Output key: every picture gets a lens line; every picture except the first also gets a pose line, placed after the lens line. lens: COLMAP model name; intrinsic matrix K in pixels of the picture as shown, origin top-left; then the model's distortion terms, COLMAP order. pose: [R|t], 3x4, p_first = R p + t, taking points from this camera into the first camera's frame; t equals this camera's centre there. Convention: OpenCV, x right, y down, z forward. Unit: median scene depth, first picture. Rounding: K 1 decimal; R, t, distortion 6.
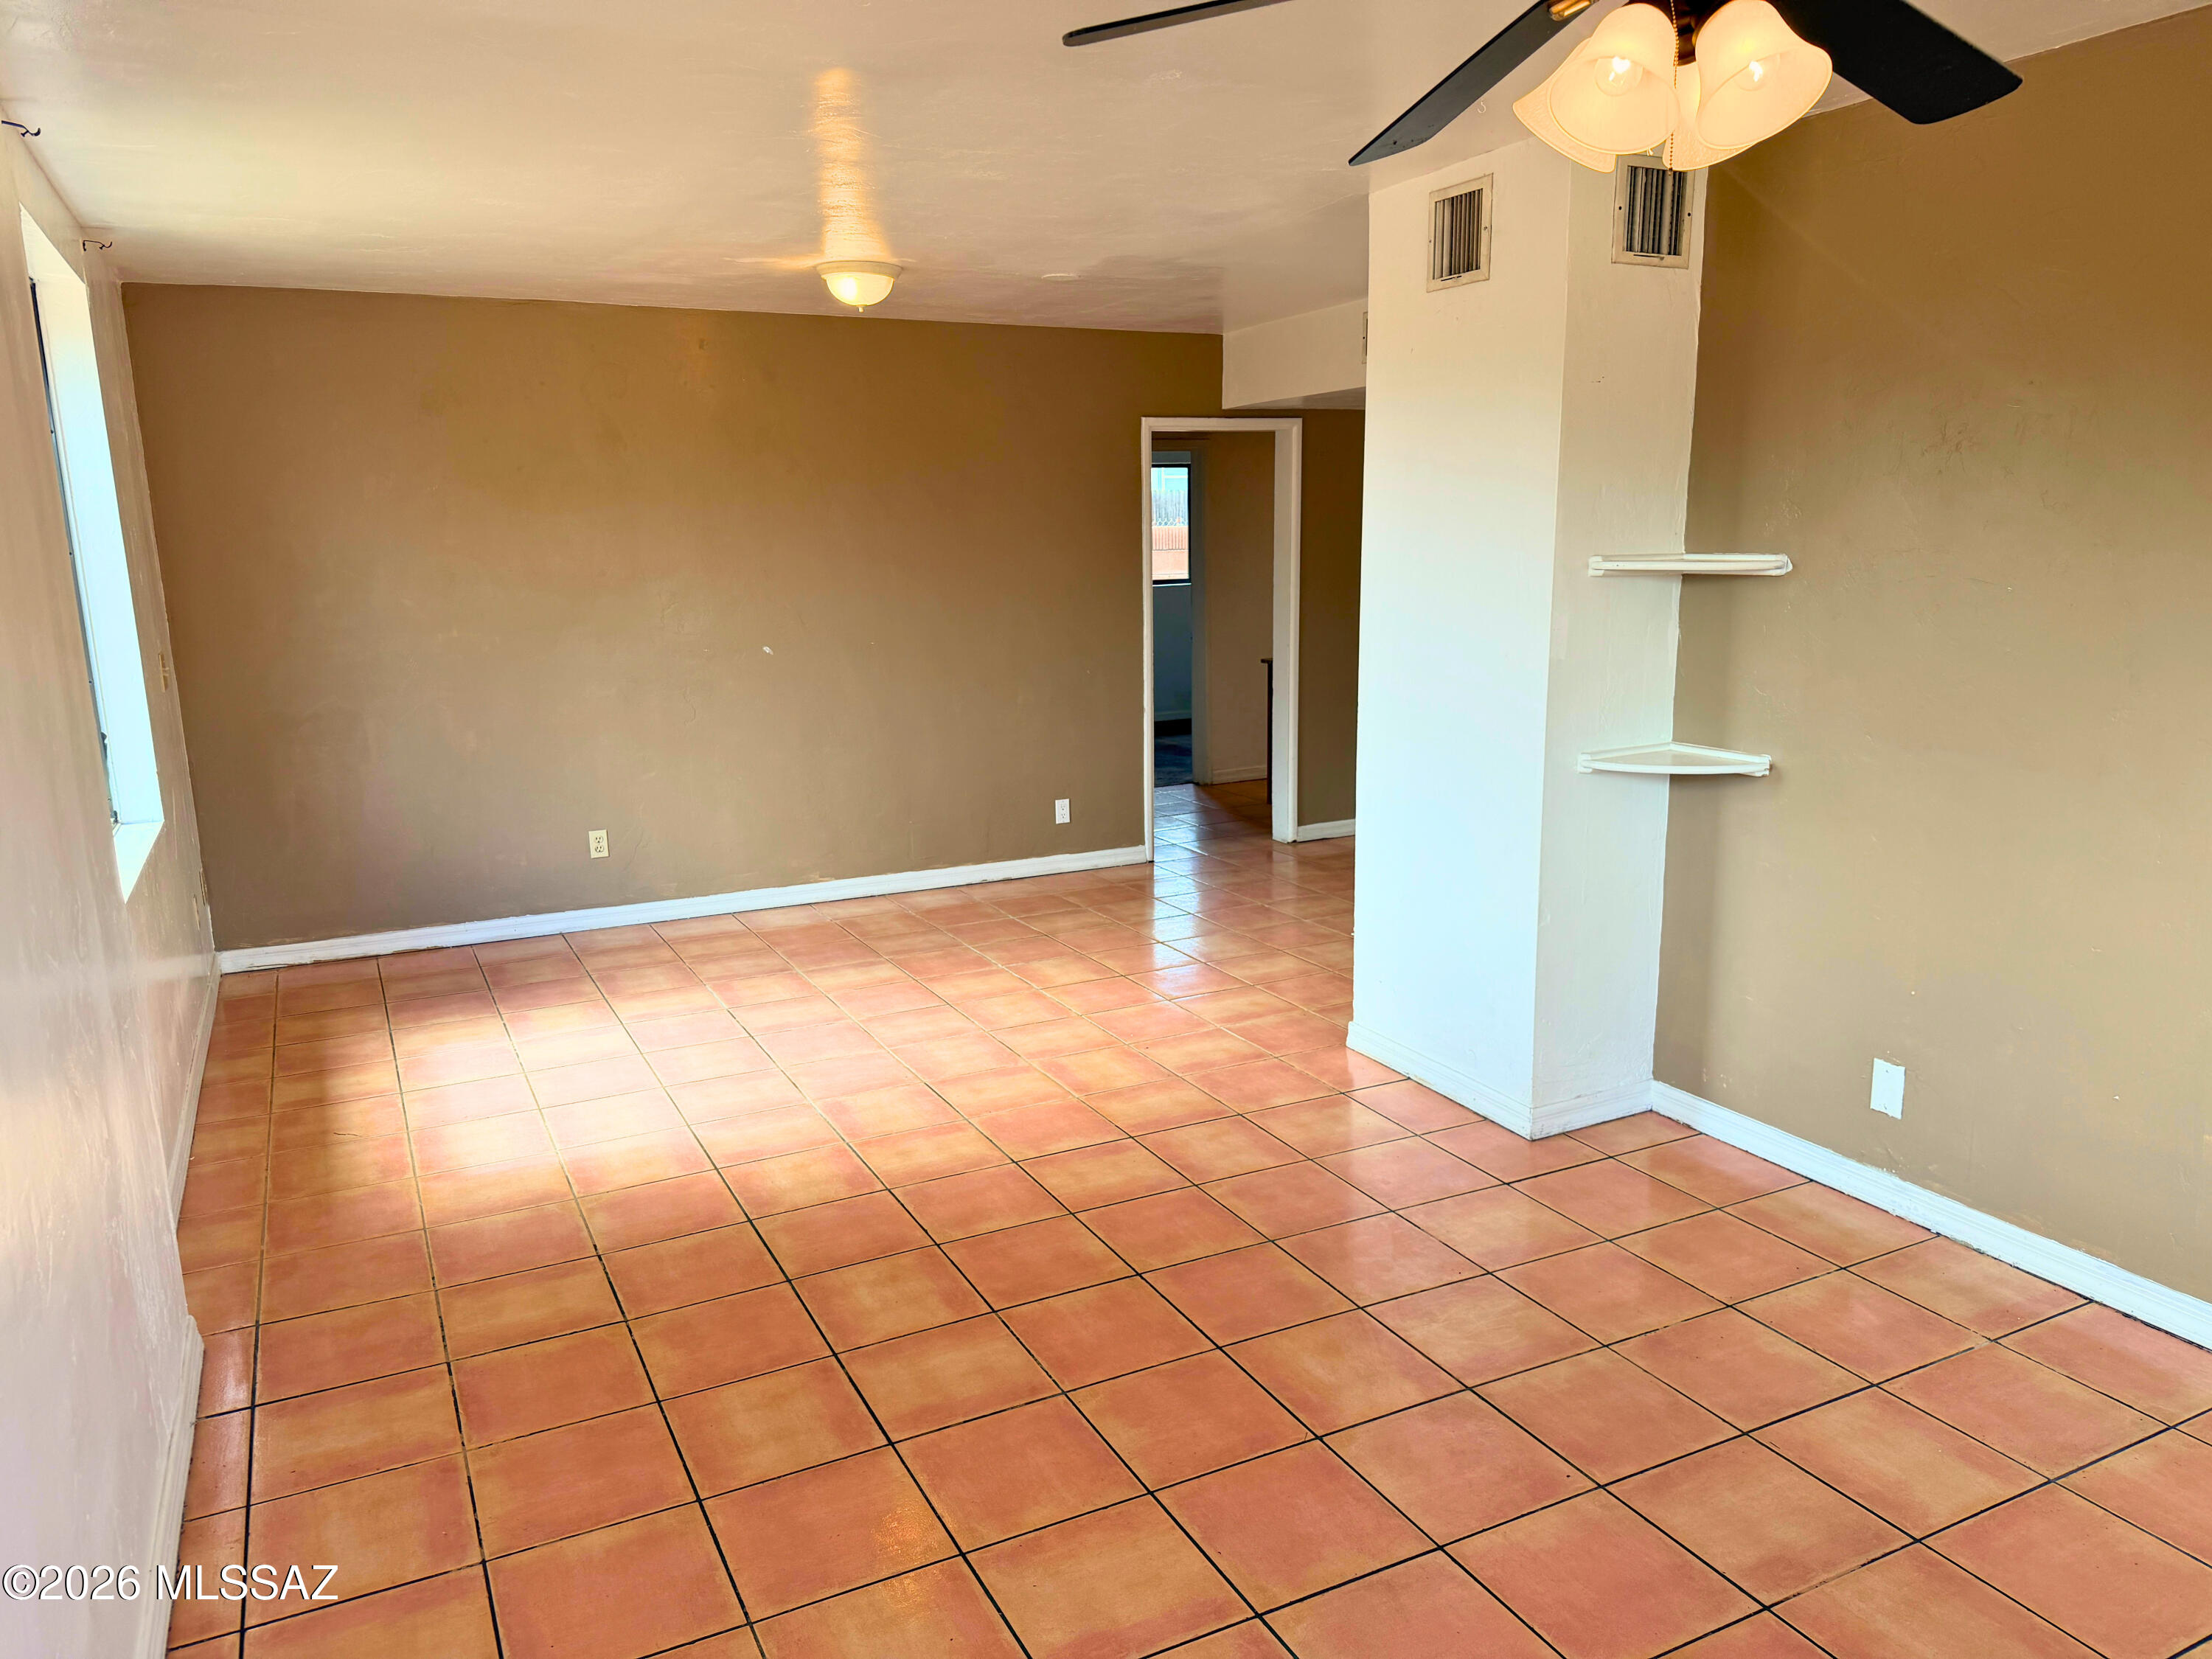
lens RADIAL K [[1550.4, 0, 1093.2], [0, 1550.4, 835.0], [0, 0, 1]] dist [0.090568, -0.118686]
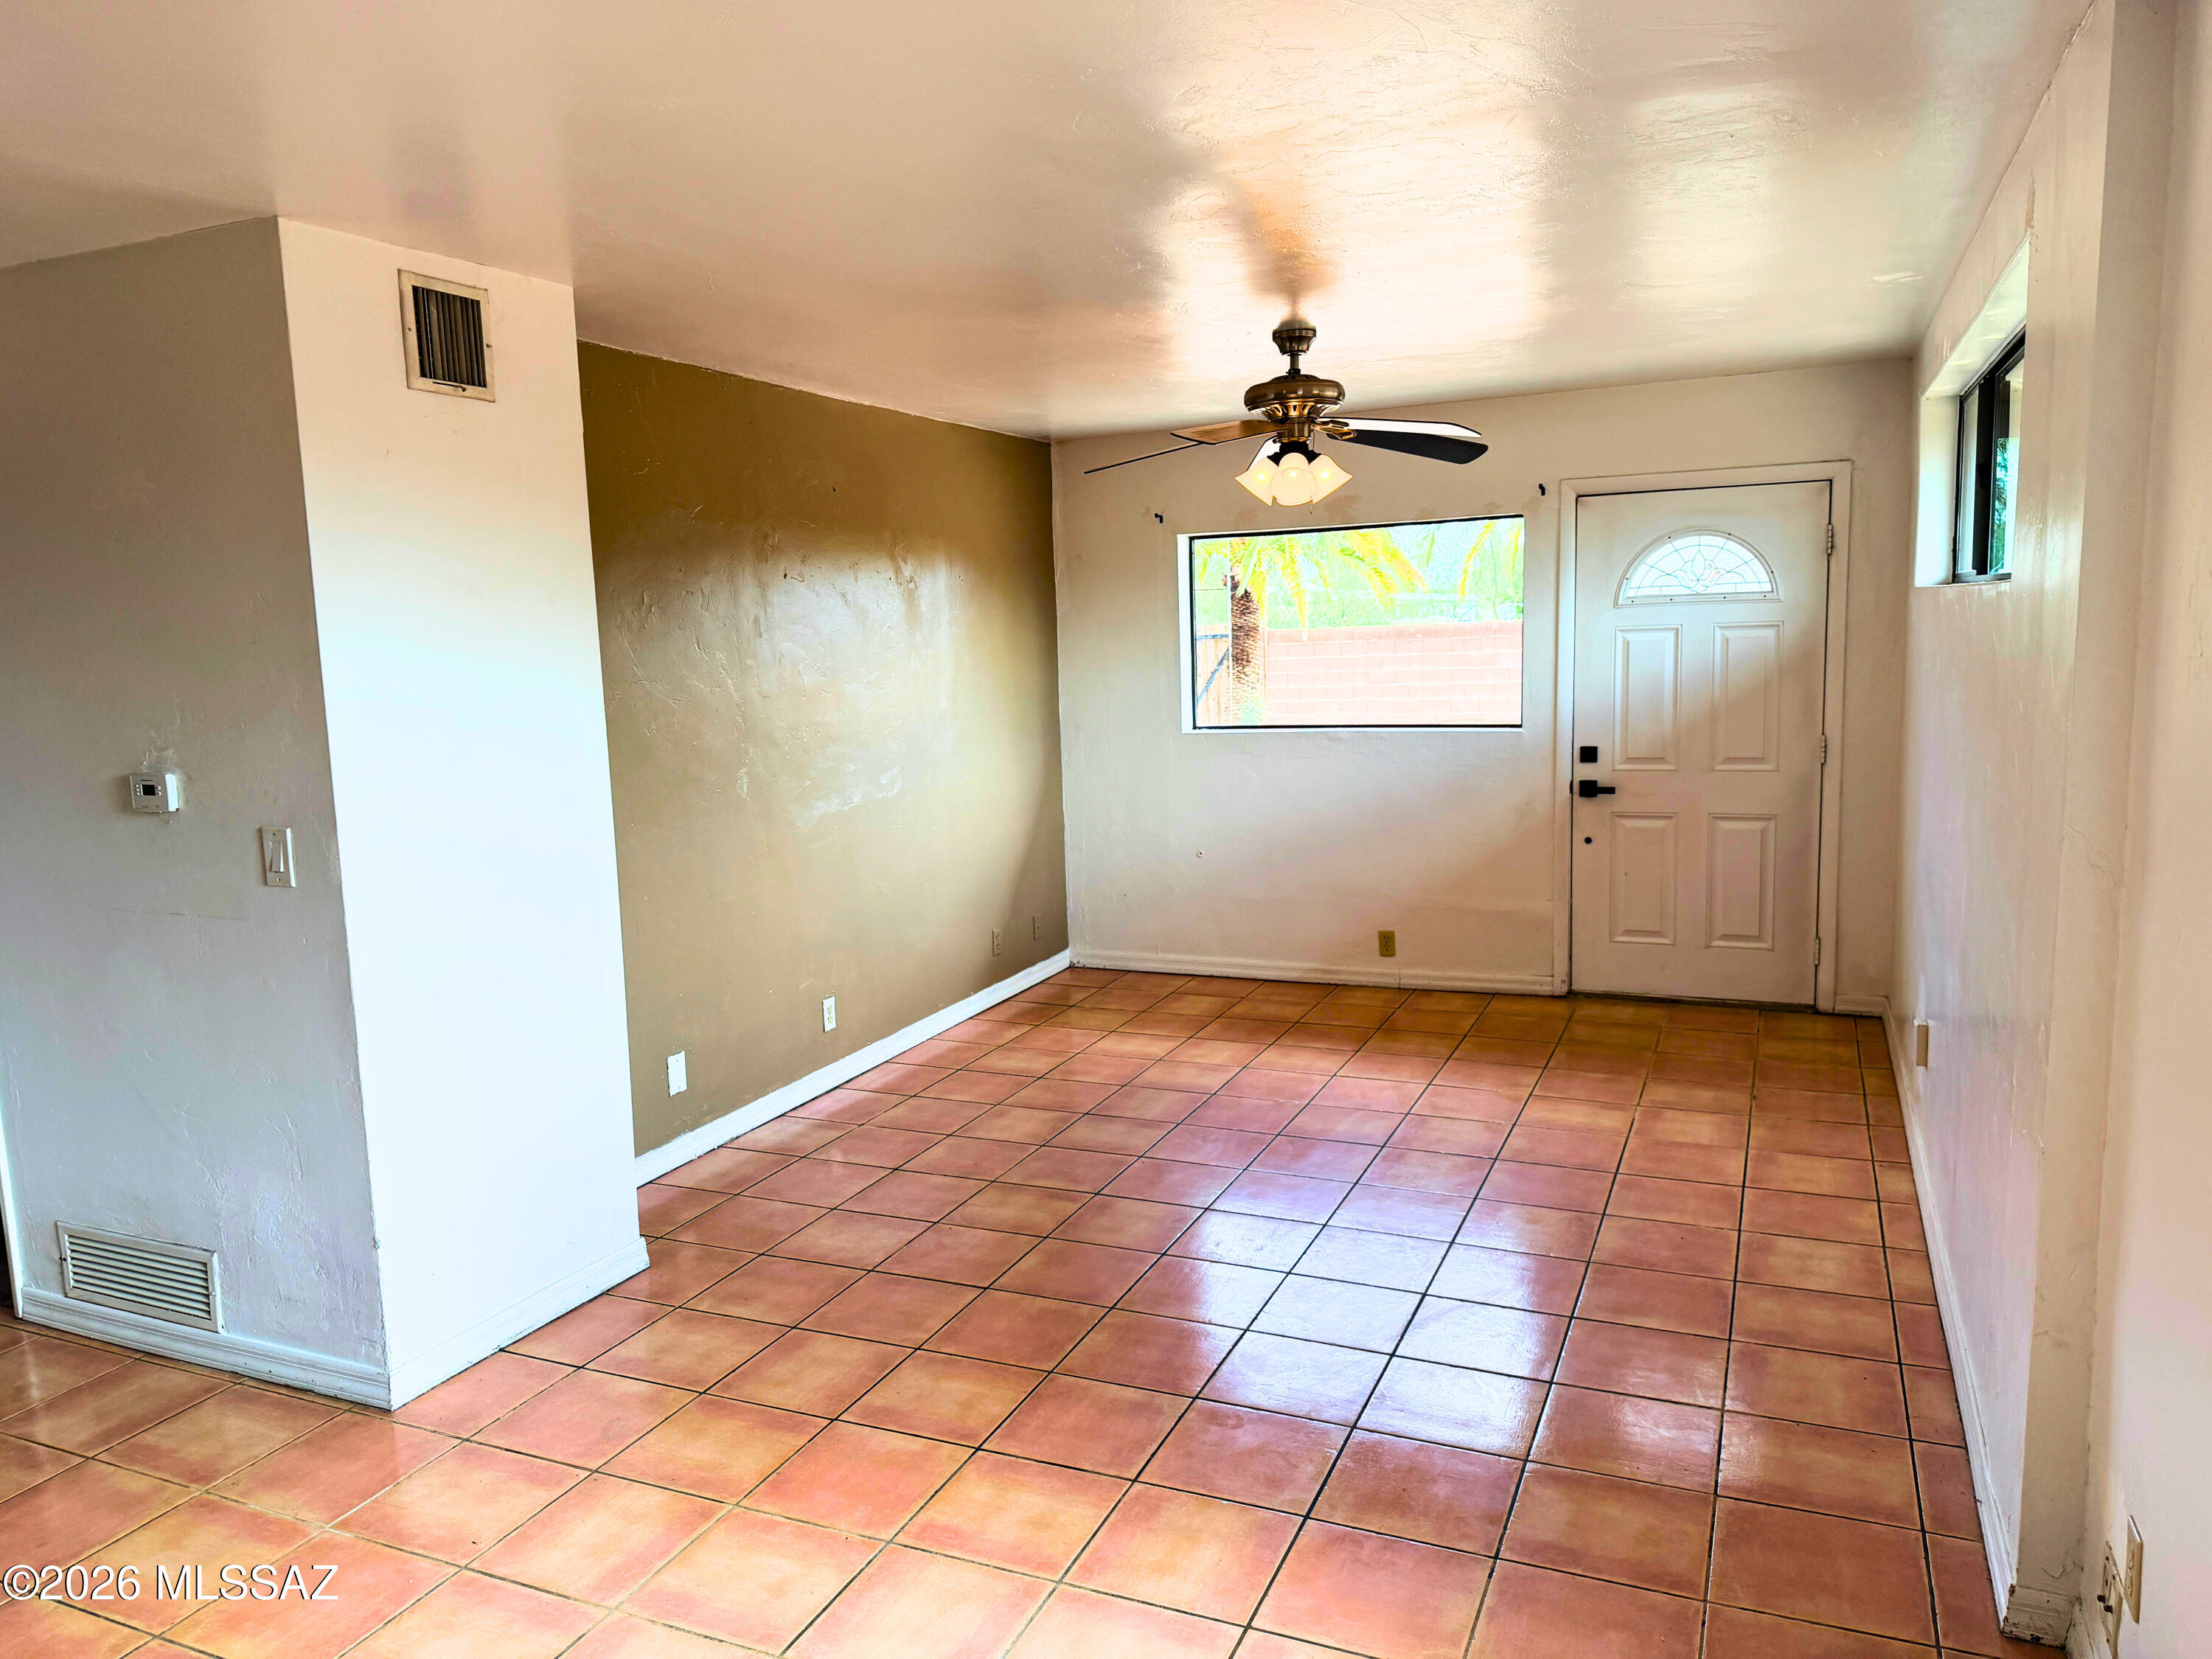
lens RADIAL K [[1540.7, 0, 1106.0], [0, 1540.7, 829.5], [0, 0, 1]] dist [0.117935, -0.181877]
pose [[-0.641172, -0.062109, 0.764880, -0.684809], [0.194813, 0.950894, 0.240518, -0.266519], [-0.742257, 0.303222, -0.597587, 1.350236]]
